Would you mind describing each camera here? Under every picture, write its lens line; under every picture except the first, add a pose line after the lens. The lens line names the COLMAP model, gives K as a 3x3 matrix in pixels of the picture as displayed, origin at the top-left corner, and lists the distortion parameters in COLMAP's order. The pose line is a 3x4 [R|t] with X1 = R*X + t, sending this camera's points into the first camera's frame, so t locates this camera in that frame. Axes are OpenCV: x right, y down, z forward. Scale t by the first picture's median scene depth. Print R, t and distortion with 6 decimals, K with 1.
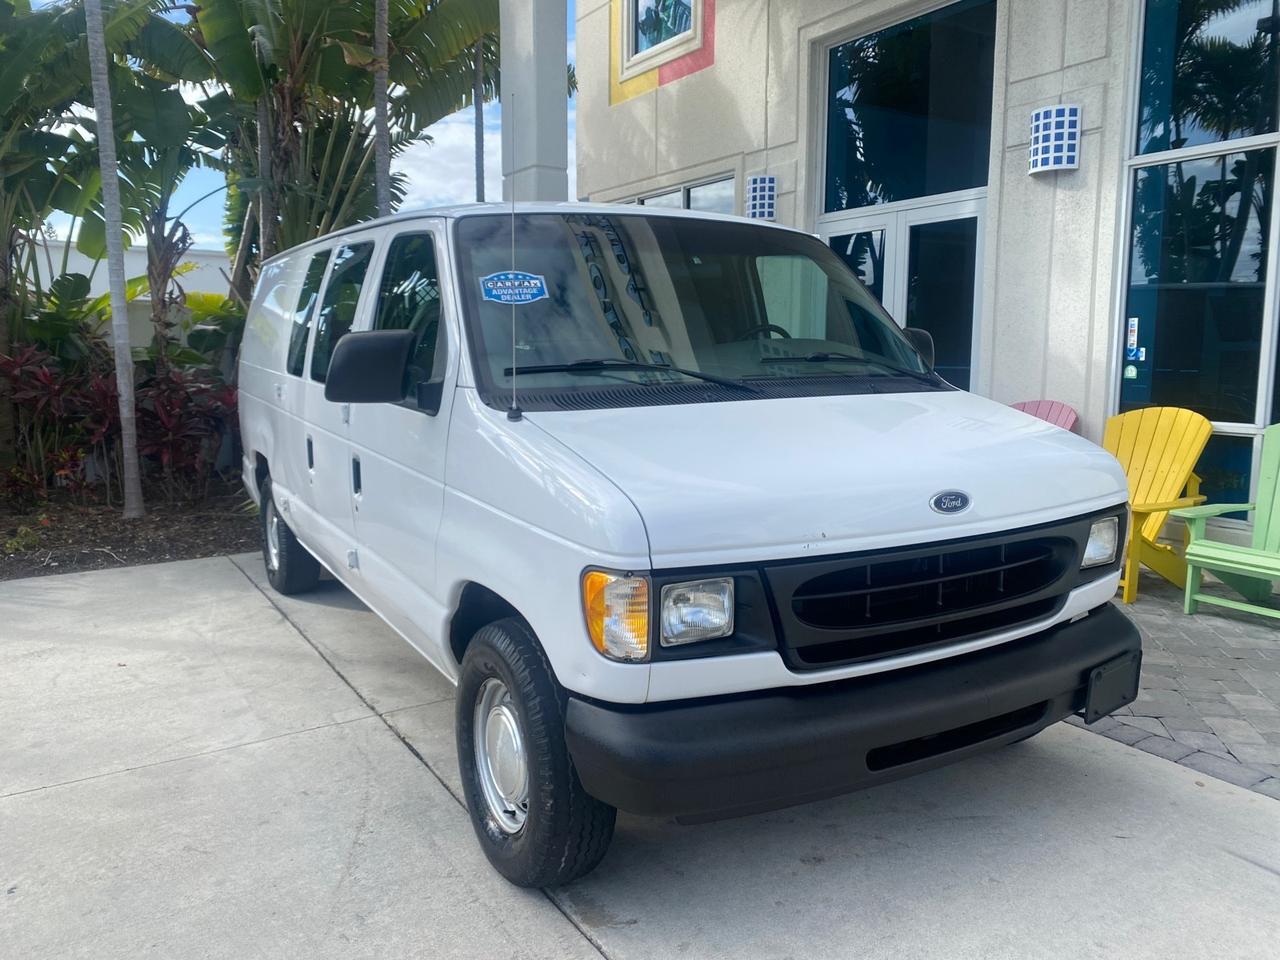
lens RADIAL K [[965.4, 0, 618.5], [0, 965.4, 479.7], [0, 0, 1]] dist [0.006125, 0.008688]
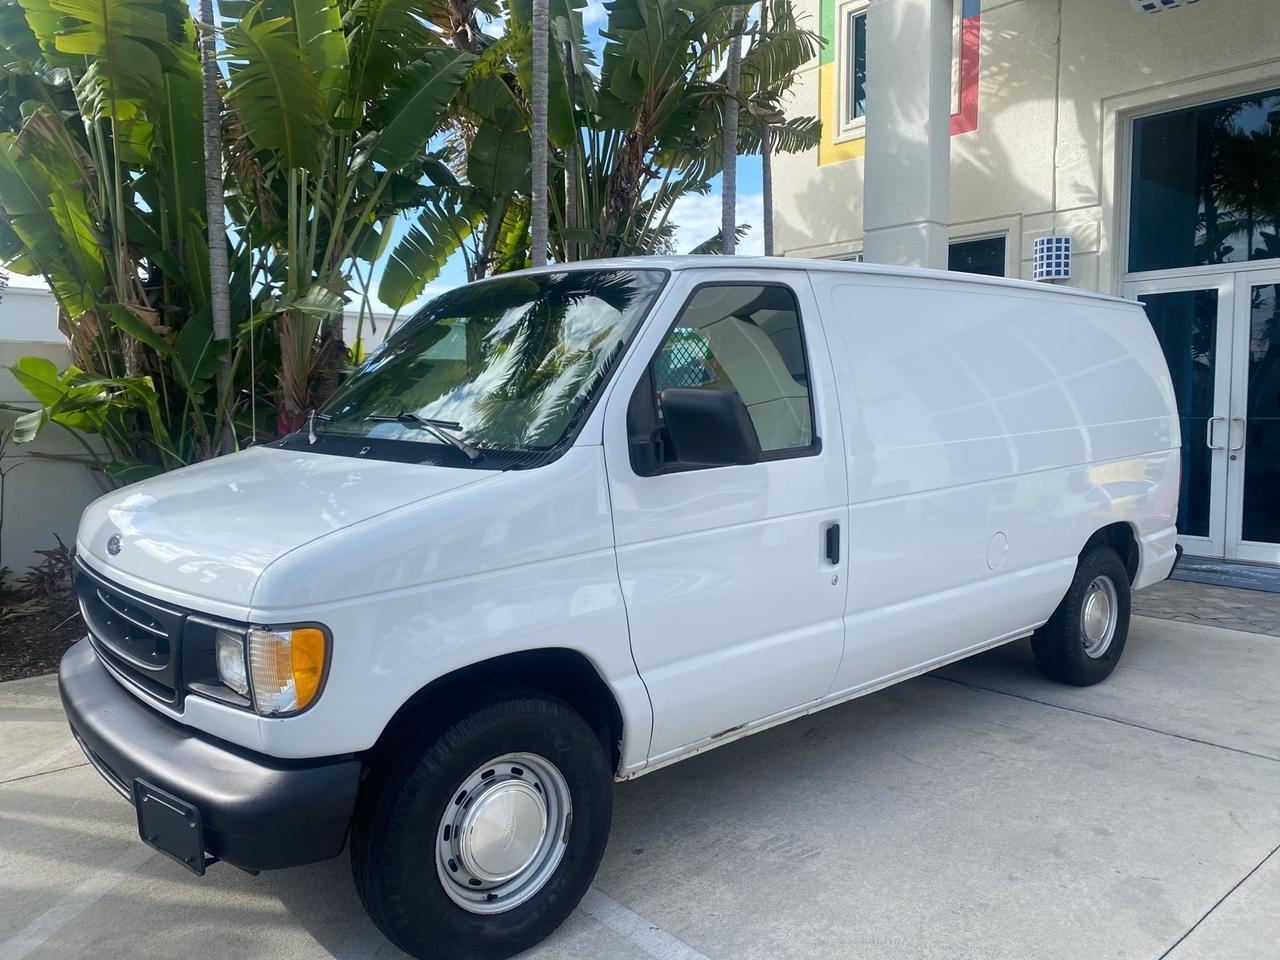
lens RADIAL K [[972.8, 0, 640.8], [0, 972.8, 474.9], [0, 0, 1]] dist [0.007074, 0.002169]
pose [[0.987352, -0.016399, 0.157691, -0.461005], [0.026766, 0.997601, -0.063847, -0.004920], [-0.156266, 0.067260, 0.985422, 0.058609]]
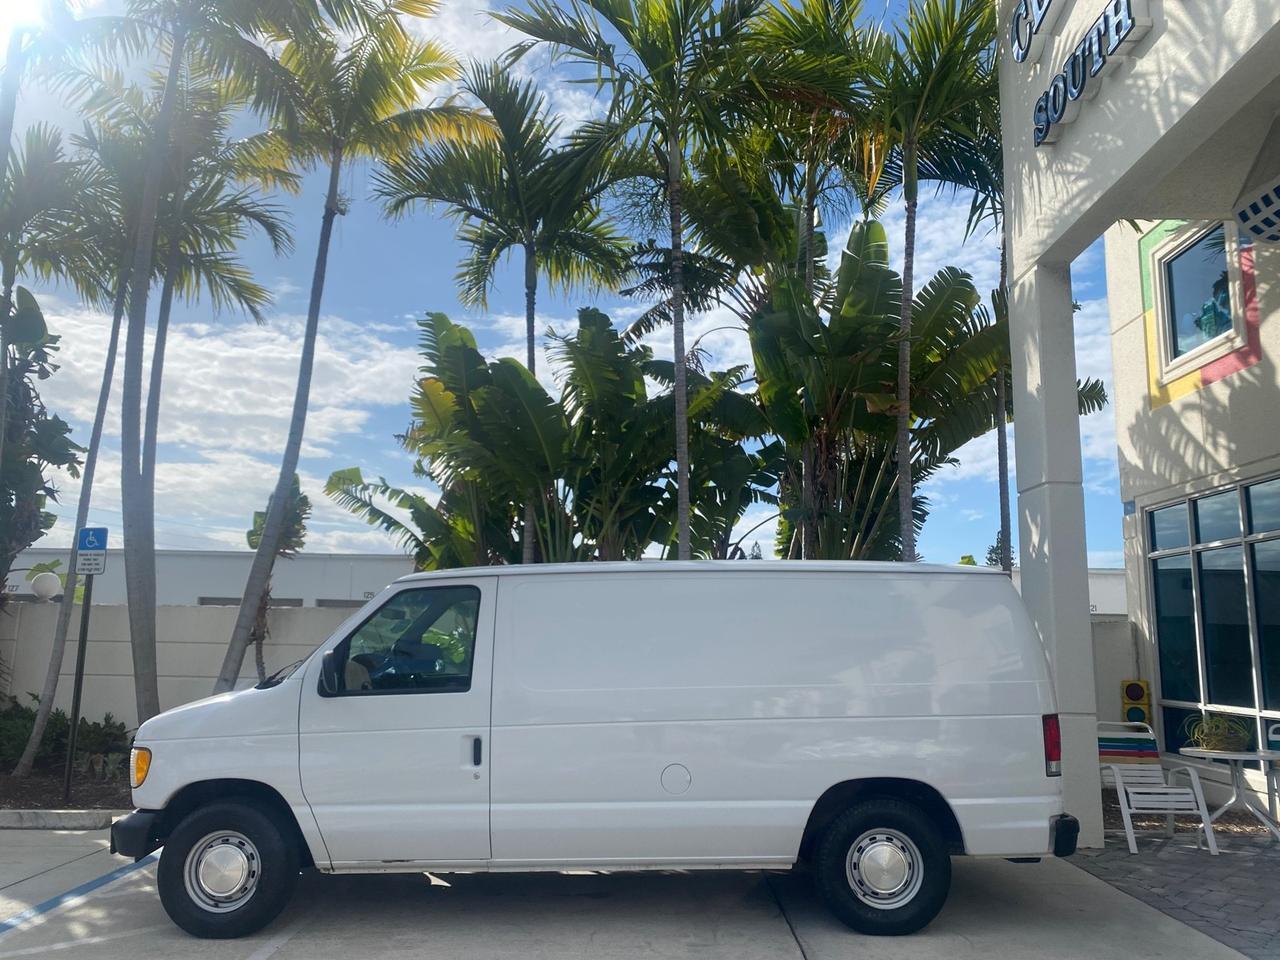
lens RADIAL K [[962.7, 0, 637.4], [0, 962.7, 483.0], [0, 0, 1]] dist [0.009543, -0.004146]
pose [[0.851505, -0.077116, -0.518644, 0.063460], [-0.082594, 0.957051, -0.277904, -0.001920], [0.517800, 0.279474, 0.808565, -0.048290]]
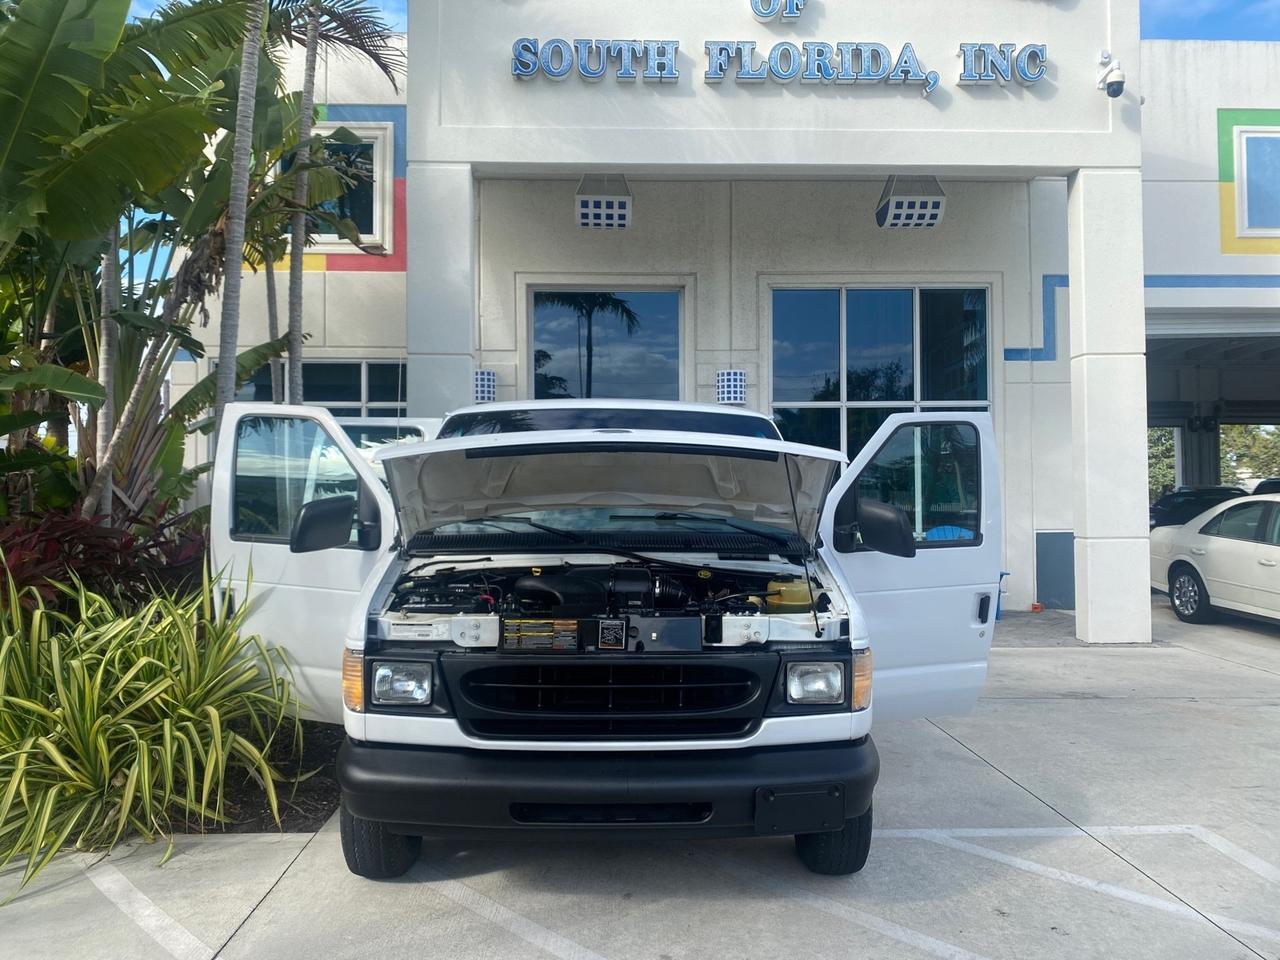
lens RADIAL K [[962.2, 0, 639.0], [0, 962.2, 477.3], [0, 0, 1]] dist [0.027026, -0.001513]
pose [[0.505245, 0.013538, 0.862870, -0.880335], [0.122654, 0.988600, -0.087329, -0.029272], [-0.854215, 0.149957, 0.497824, 0.189777]]
